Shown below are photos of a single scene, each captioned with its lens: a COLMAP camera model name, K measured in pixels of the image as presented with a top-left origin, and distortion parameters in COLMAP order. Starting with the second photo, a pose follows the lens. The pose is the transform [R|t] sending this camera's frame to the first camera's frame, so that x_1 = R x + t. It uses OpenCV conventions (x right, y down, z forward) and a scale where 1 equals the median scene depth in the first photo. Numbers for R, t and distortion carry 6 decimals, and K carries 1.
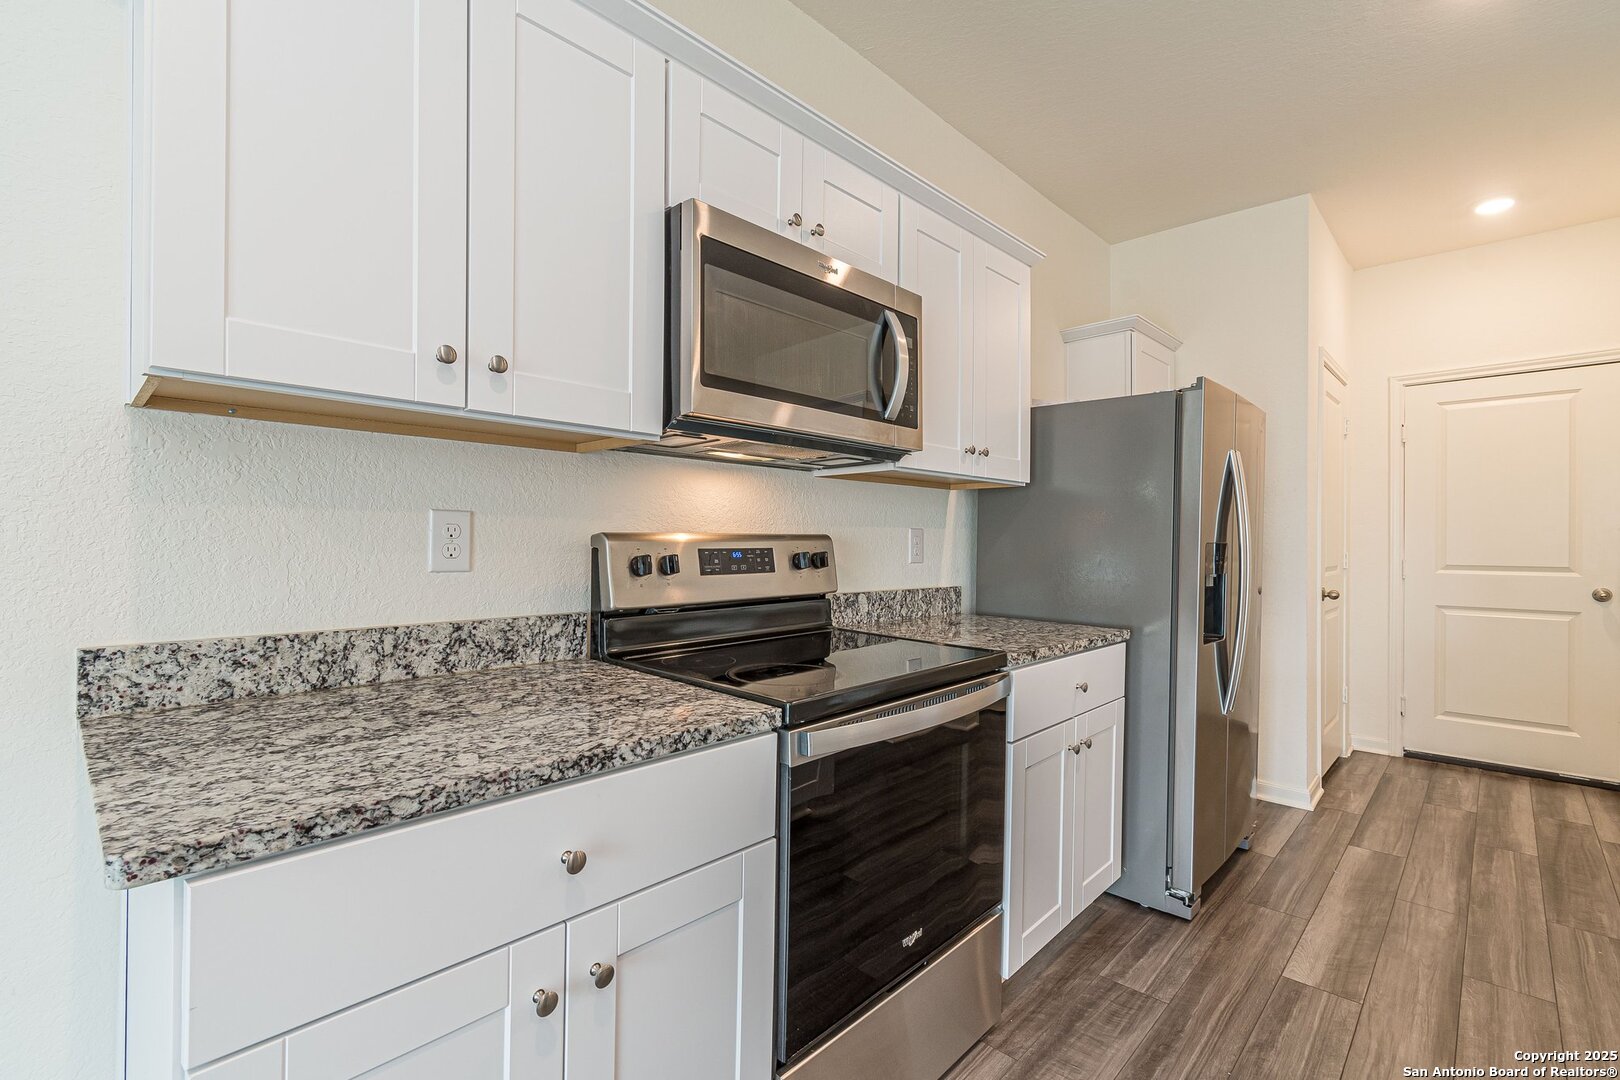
lens RADIAL K [[715.3, 0, 810.0], [0, 715.3, 540.0], [0, 0, 1]] dist [-0.000553, 0.000209]
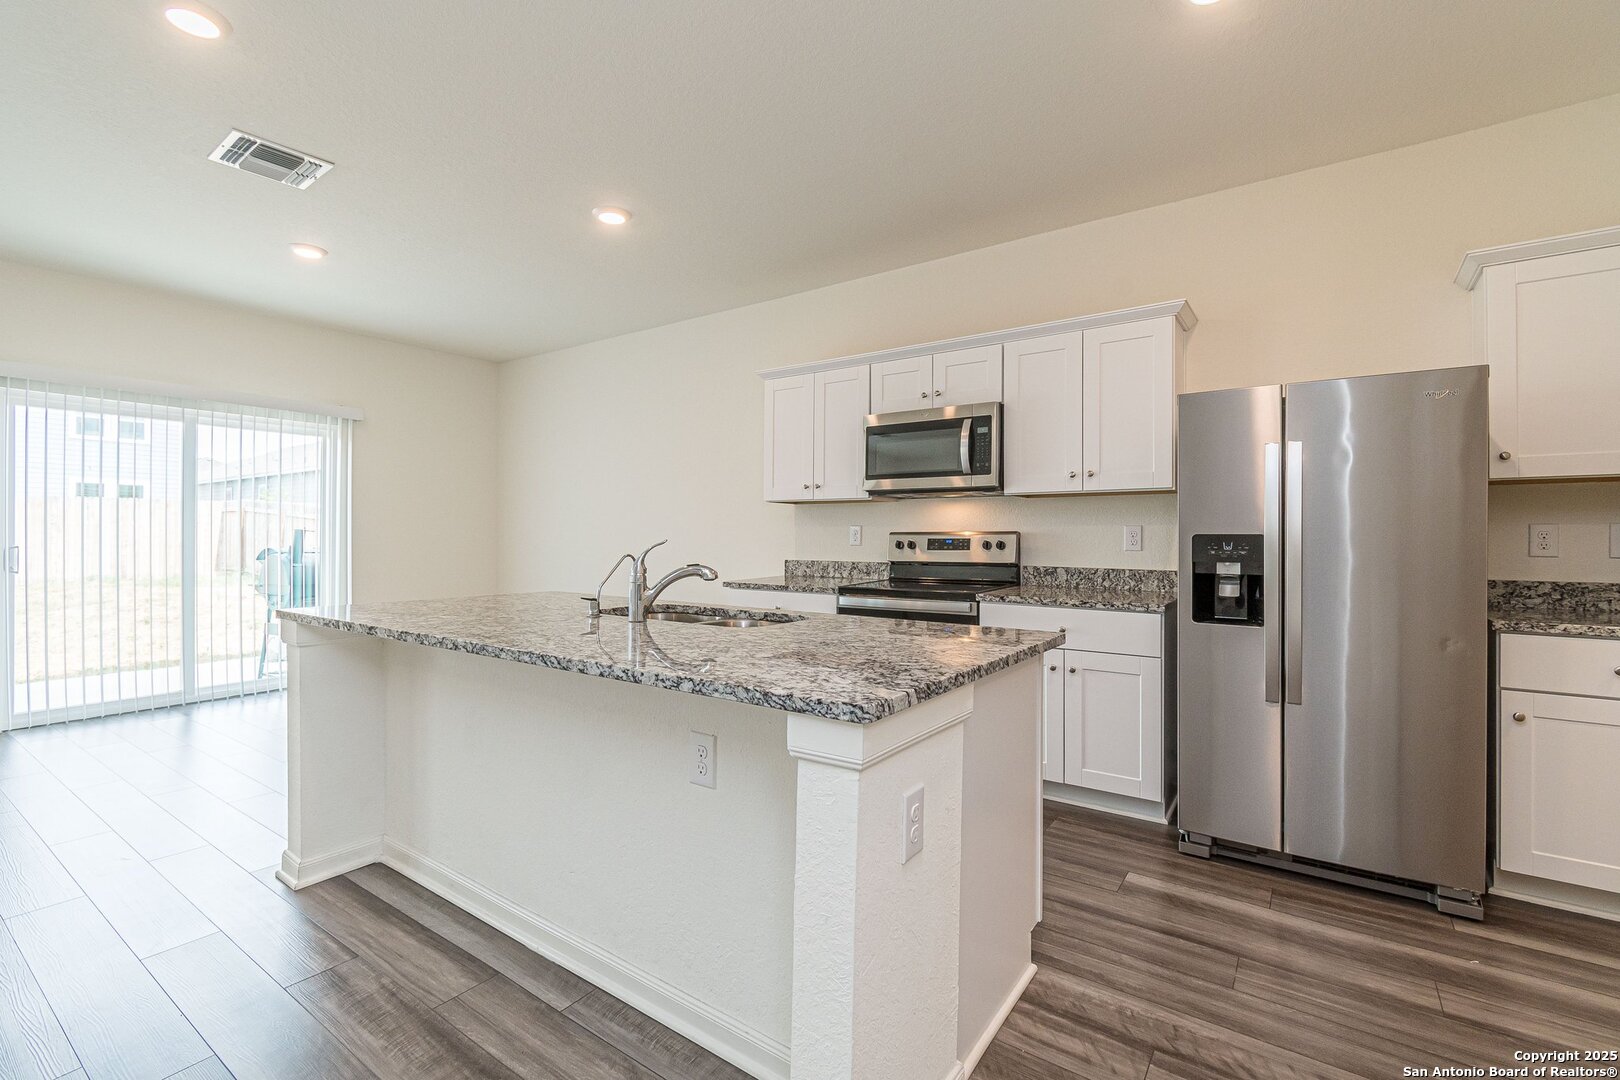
lens RADIAL K [[715.3, 0, 810.0], [0, 715.3, 540.0], [0, 0, 1]] dist [-0.000553, 0.000209]
pose [[0.153225, -0.001937, -0.988189, 1.969943], [0.000269, 0.999998, -0.001919, 0.019687], [0.988191, 0.000028, 0.153225, 0.255219]]
